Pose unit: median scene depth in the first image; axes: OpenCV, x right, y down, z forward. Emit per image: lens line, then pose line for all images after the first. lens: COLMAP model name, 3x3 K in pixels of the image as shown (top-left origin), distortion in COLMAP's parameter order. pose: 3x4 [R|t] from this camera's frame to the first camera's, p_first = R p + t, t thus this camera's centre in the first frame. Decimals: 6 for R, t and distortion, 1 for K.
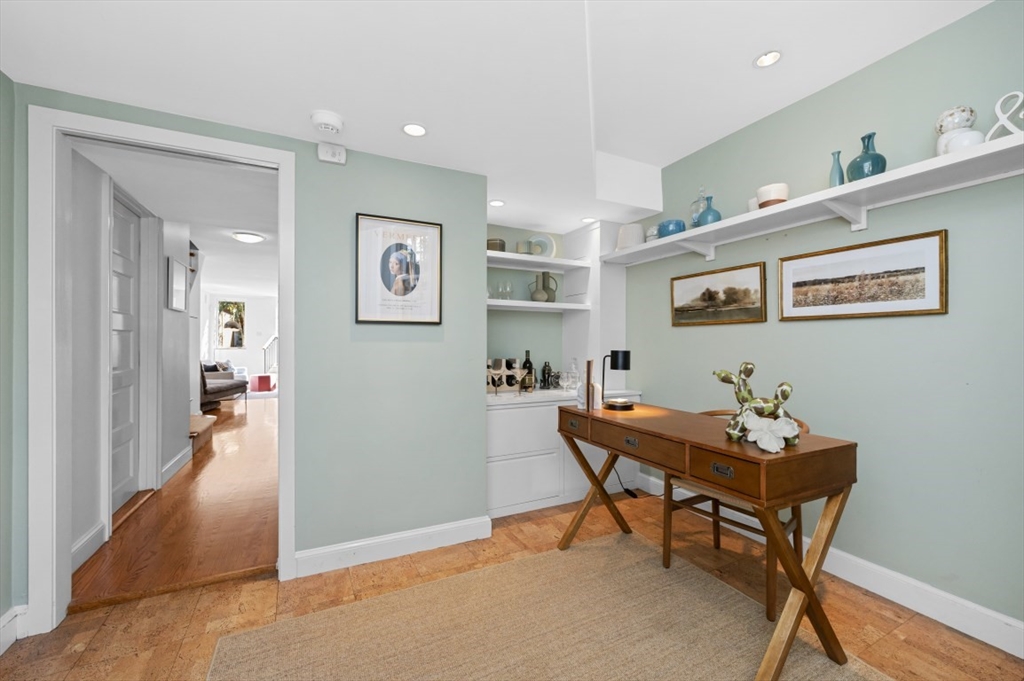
lens RADIAL K [[408.0, 0, 509.1], [0, 408.0, 337.7], [0, 0, 1]] dist [-0.002664, -0.000248]
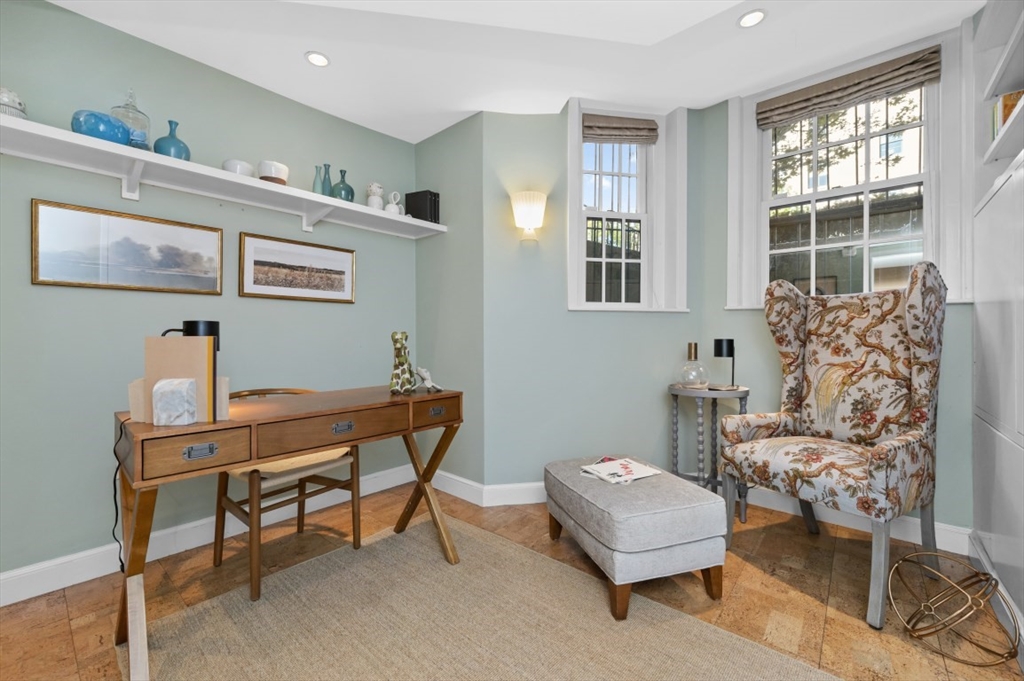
lens RADIAL K [[408.0, 0, 509.1], [0, 408.0, 337.7], [0, 0, 1]] dist [-0.002664, -0.000248]
pose [[-0.378647, -0.004885, 0.925528, -0.488287], [-0.009795, 0.999951, 0.001271, 0.051447], [-0.925489, -0.008585, -0.378676, 0.799741]]
